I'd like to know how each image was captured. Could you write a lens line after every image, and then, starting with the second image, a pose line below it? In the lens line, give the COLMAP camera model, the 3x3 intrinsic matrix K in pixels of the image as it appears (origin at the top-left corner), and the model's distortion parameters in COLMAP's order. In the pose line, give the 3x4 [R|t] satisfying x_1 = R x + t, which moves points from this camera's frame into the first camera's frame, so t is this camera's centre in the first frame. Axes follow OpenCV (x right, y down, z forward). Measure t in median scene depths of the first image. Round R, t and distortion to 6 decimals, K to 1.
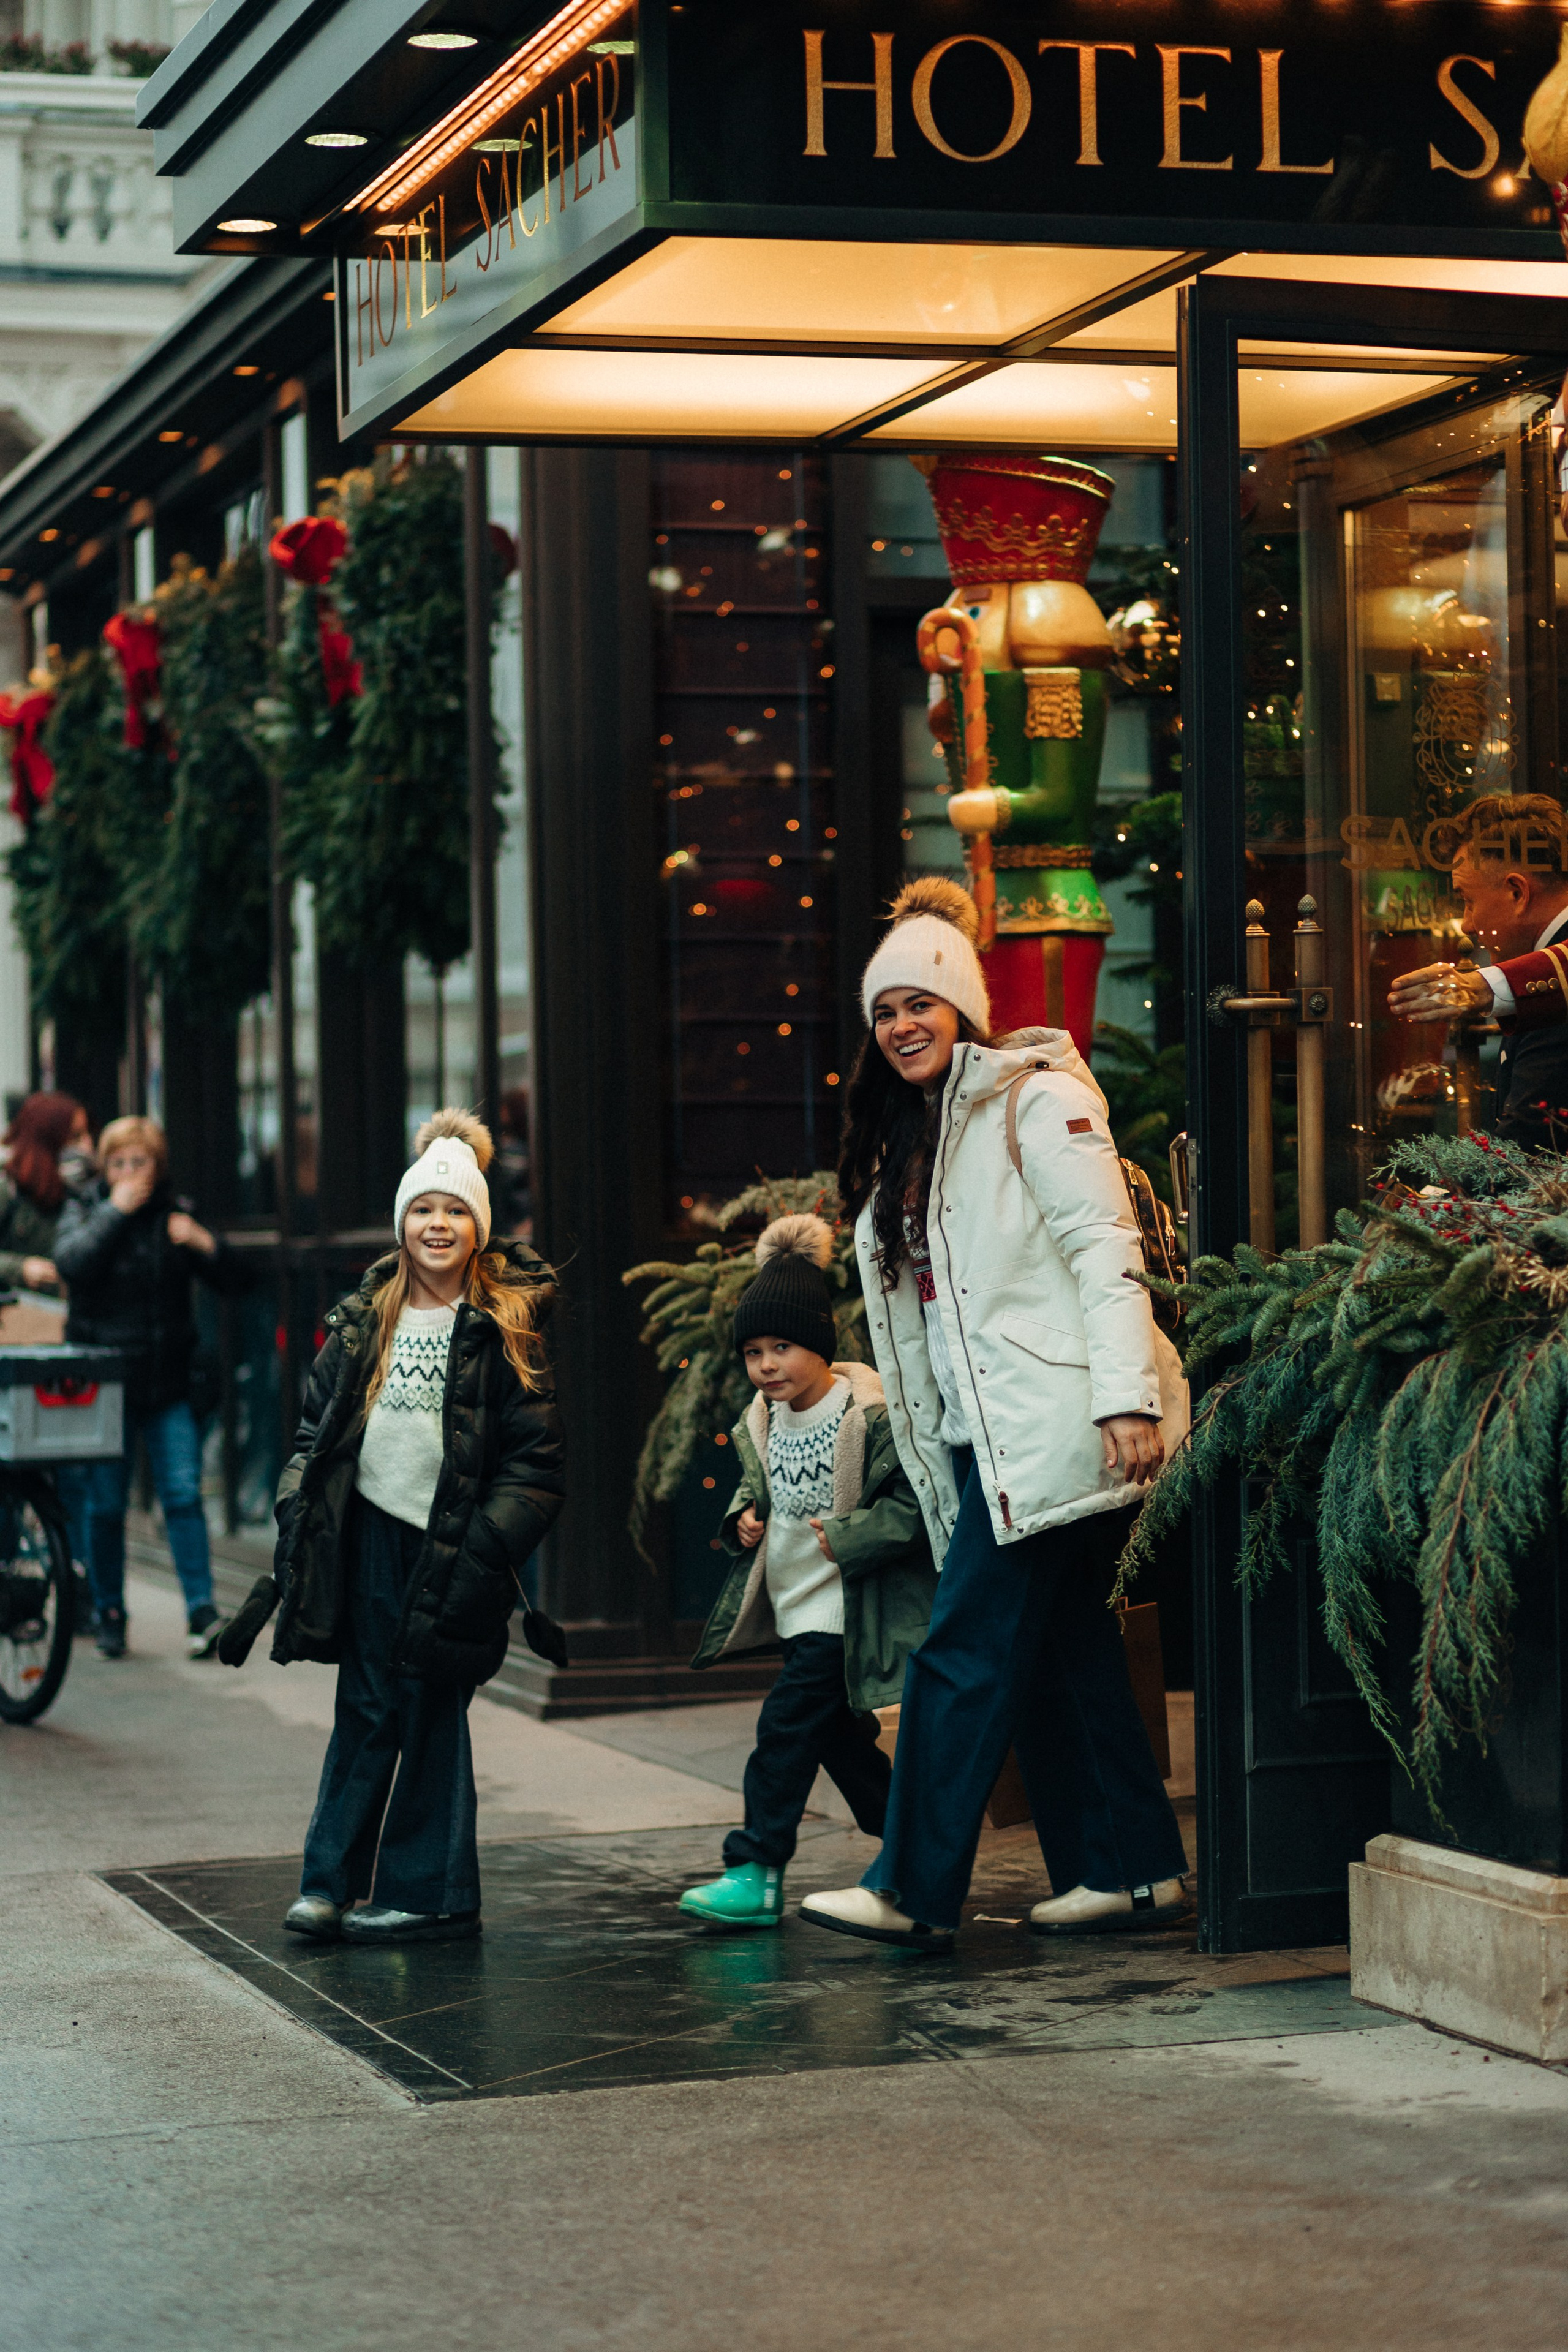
lens RADIAL K [[5790.2, 0, 799.5], [0, 5790.2, 1180.8], [0, 0, 1]] dist [0.009565, 0.000000]
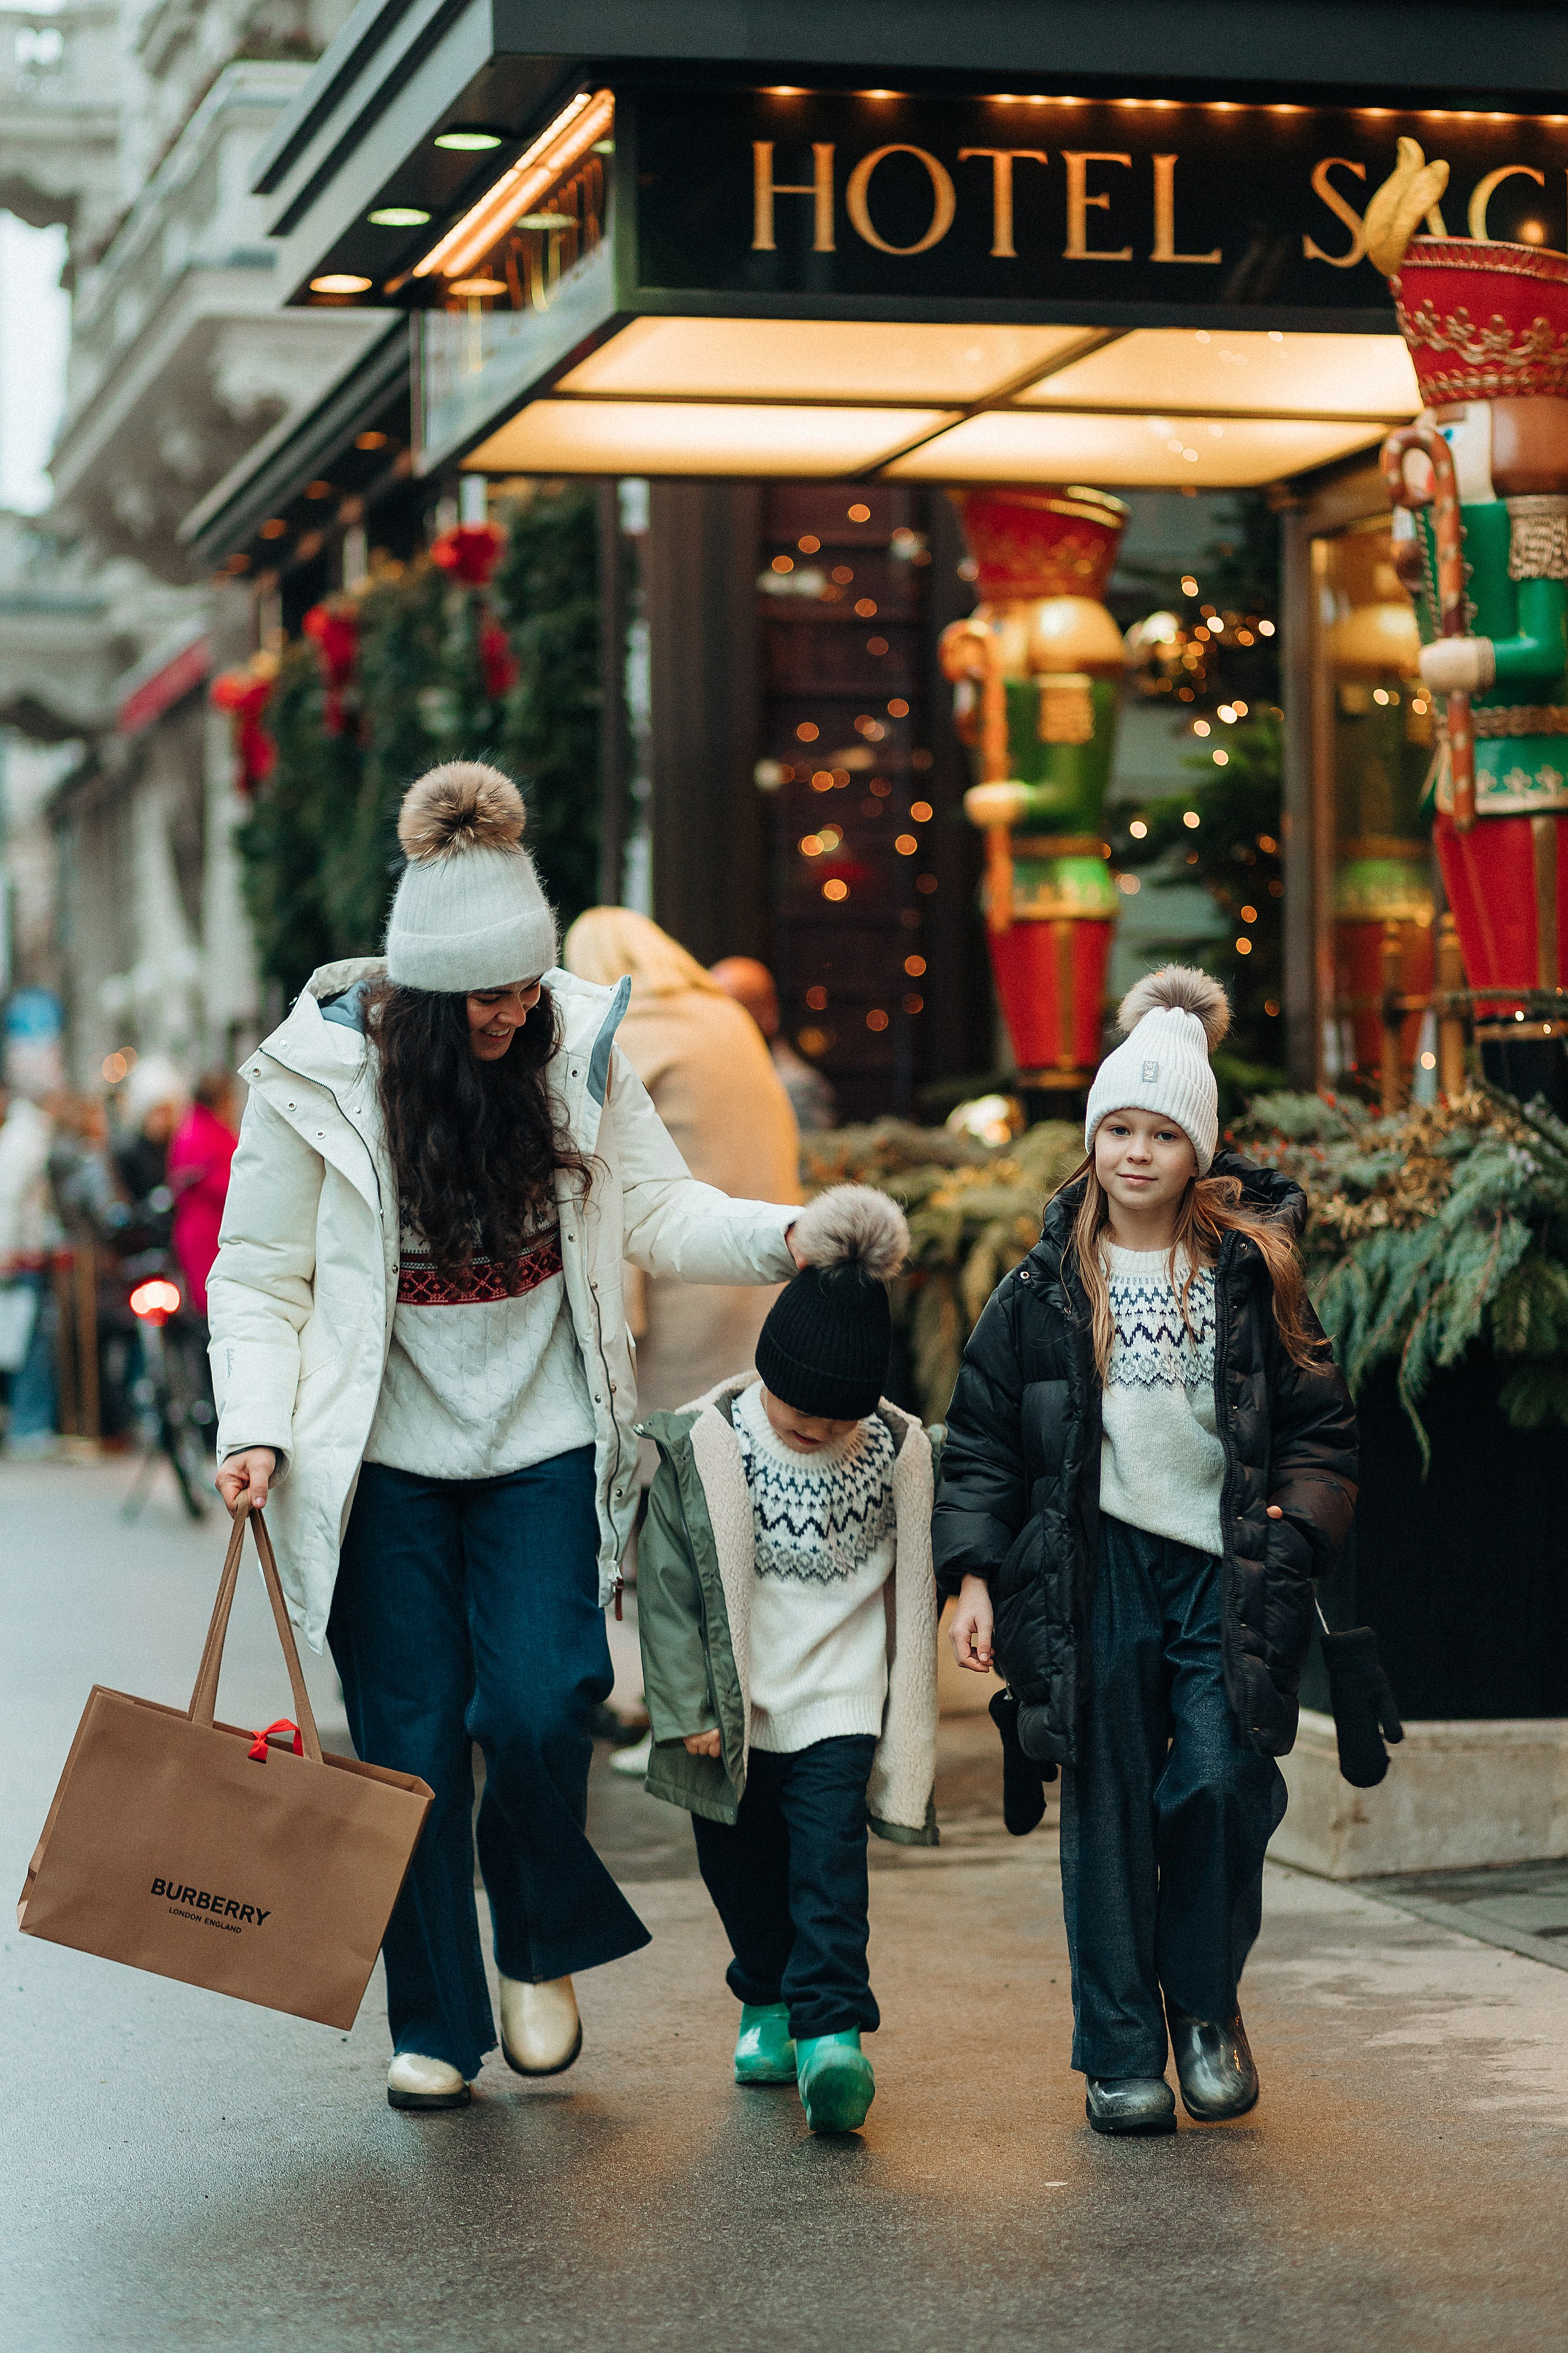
lens RADIAL K [[5792.2, 0, 781.4], [0, 5792.2, 1182.2], [0, 0, 1]] dist [0.009565, 0.000000]
pose [[0.998480, 0.011895, -0.053811, 0.055928], [-0.011672, 0.999922, 0.004461, 0.004641], [0.053860, -0.003827, 0.998541, -0.130668]]
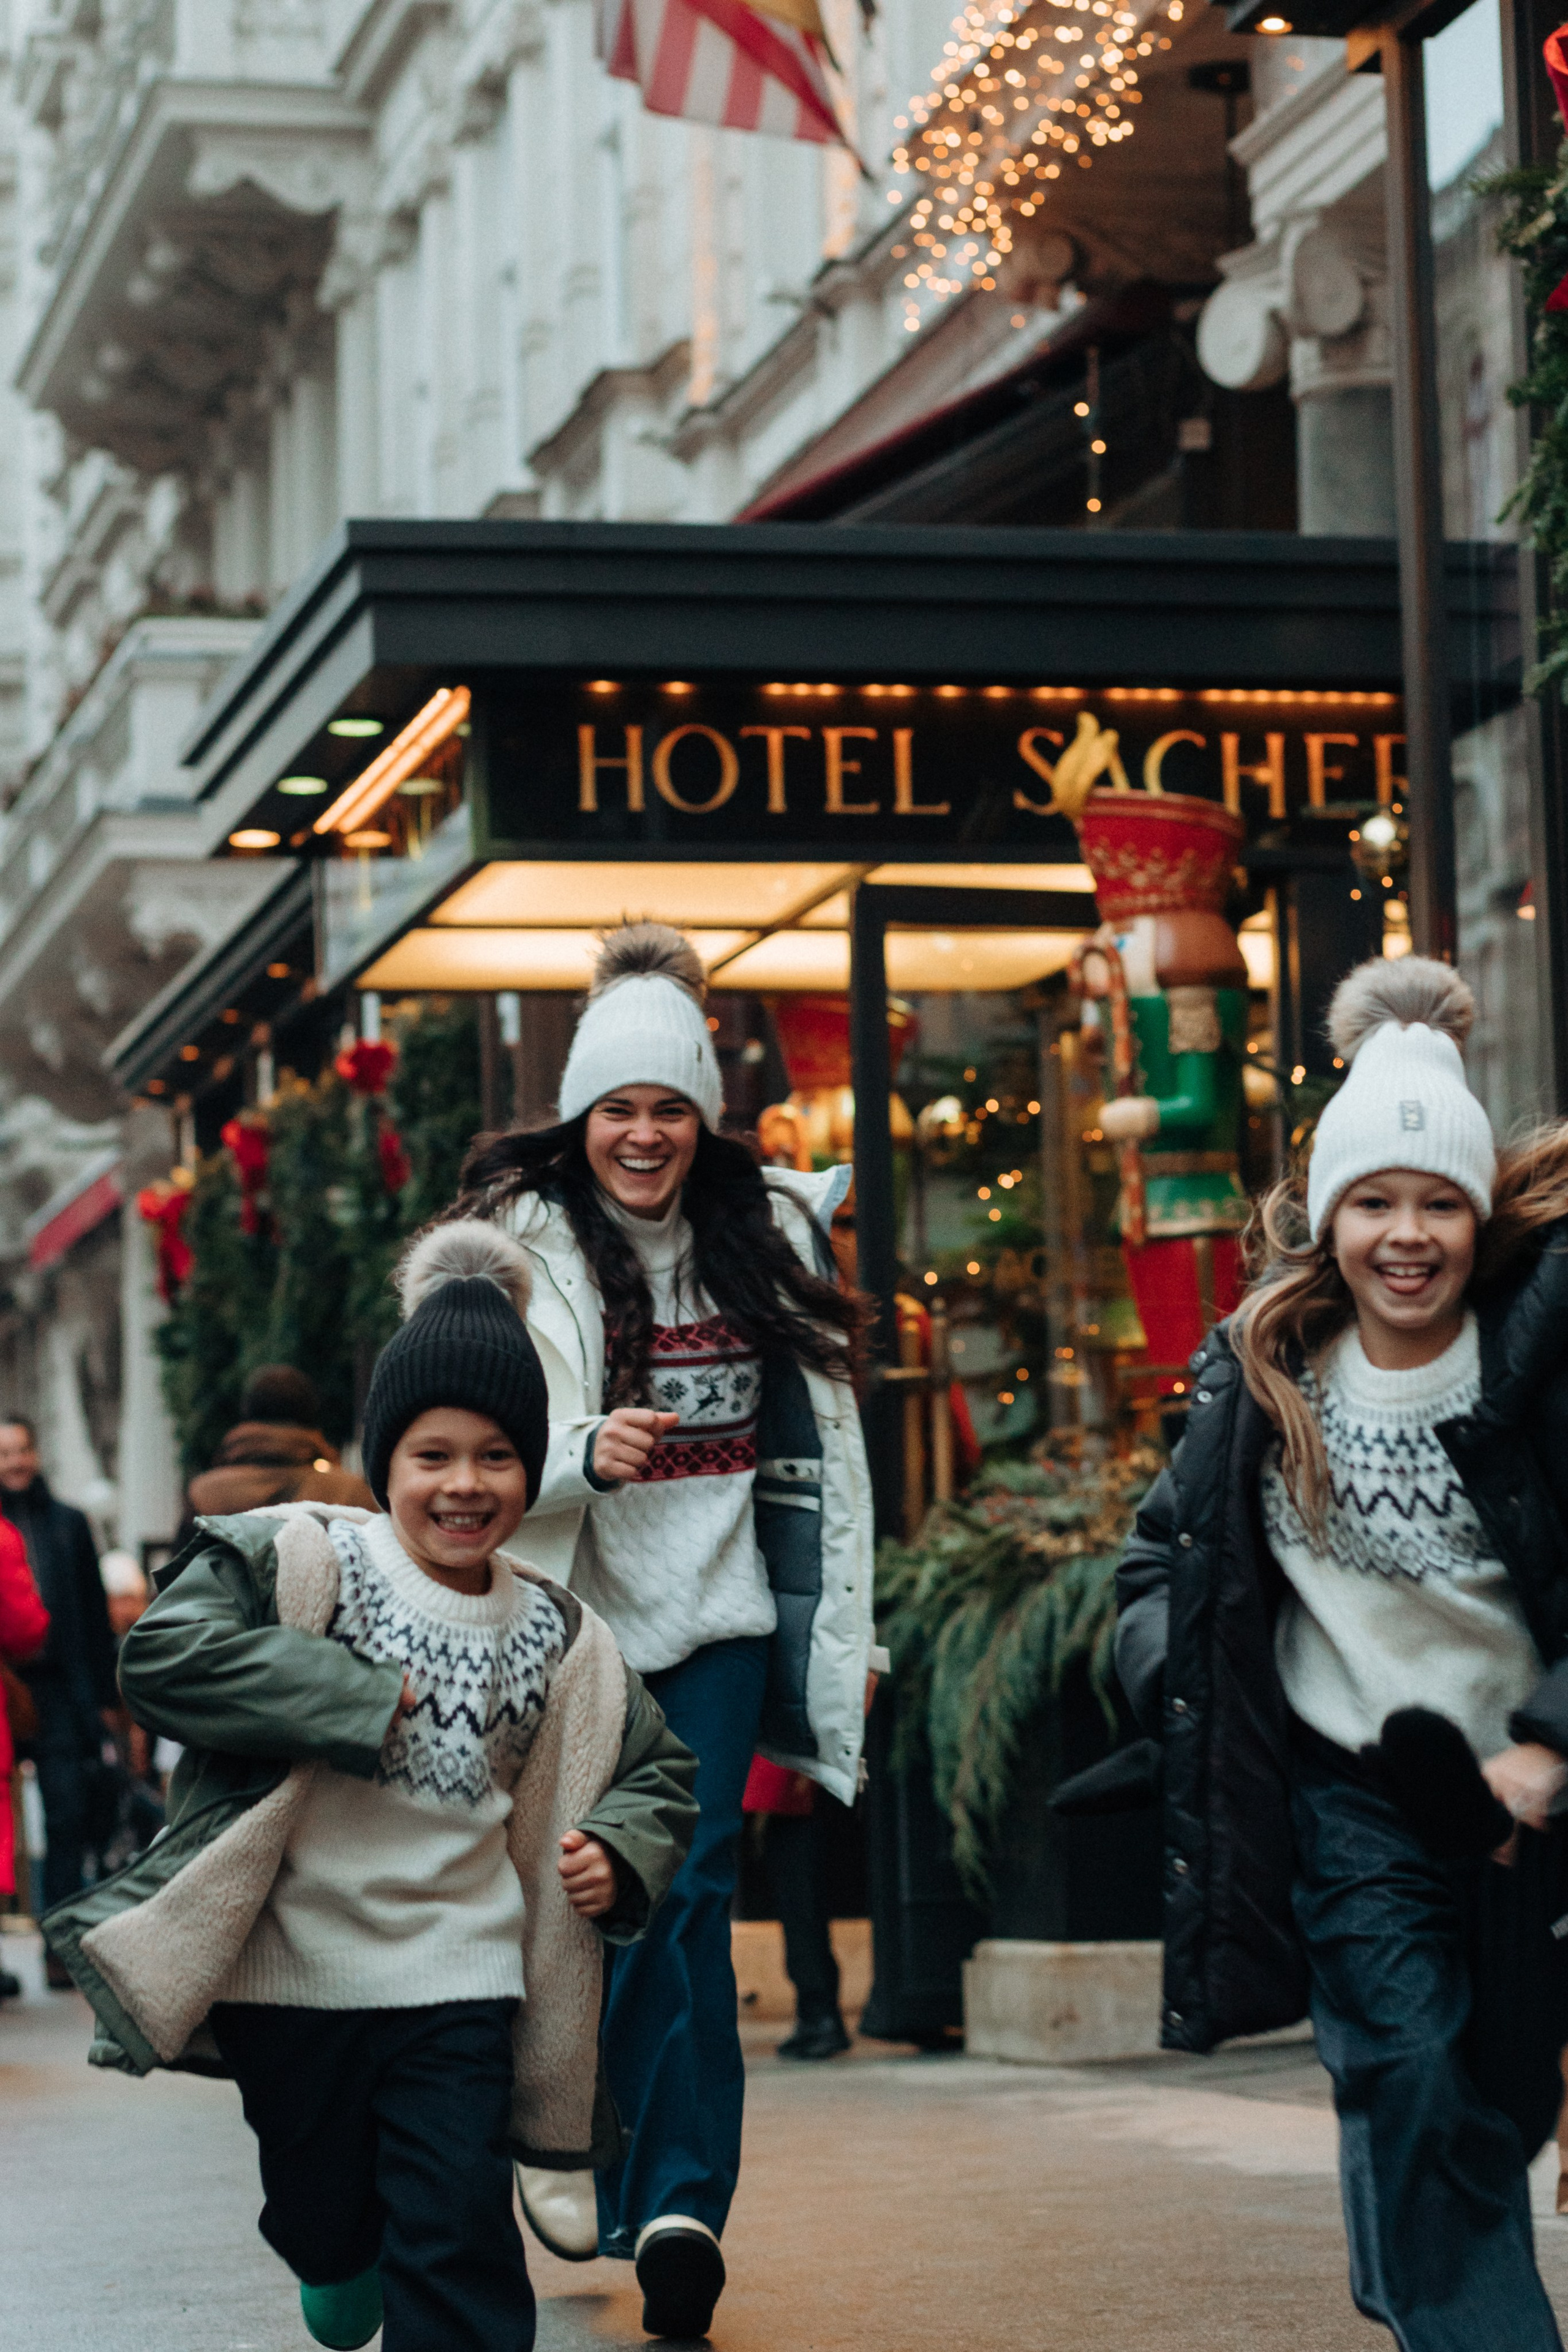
lens RADIAL K [[5790.2, 0, 784.5], [0, 5790.2, 1174.9], [0, 0, 1]] dist [0.009565, 0.000000]
pose [[0.999198, -0.012951, -0.037889, 0.085027], [0.009612, 0.996162, -0.087005, 0.036988], [0.038870, 0.086571, 0.995487, -0.371615]]
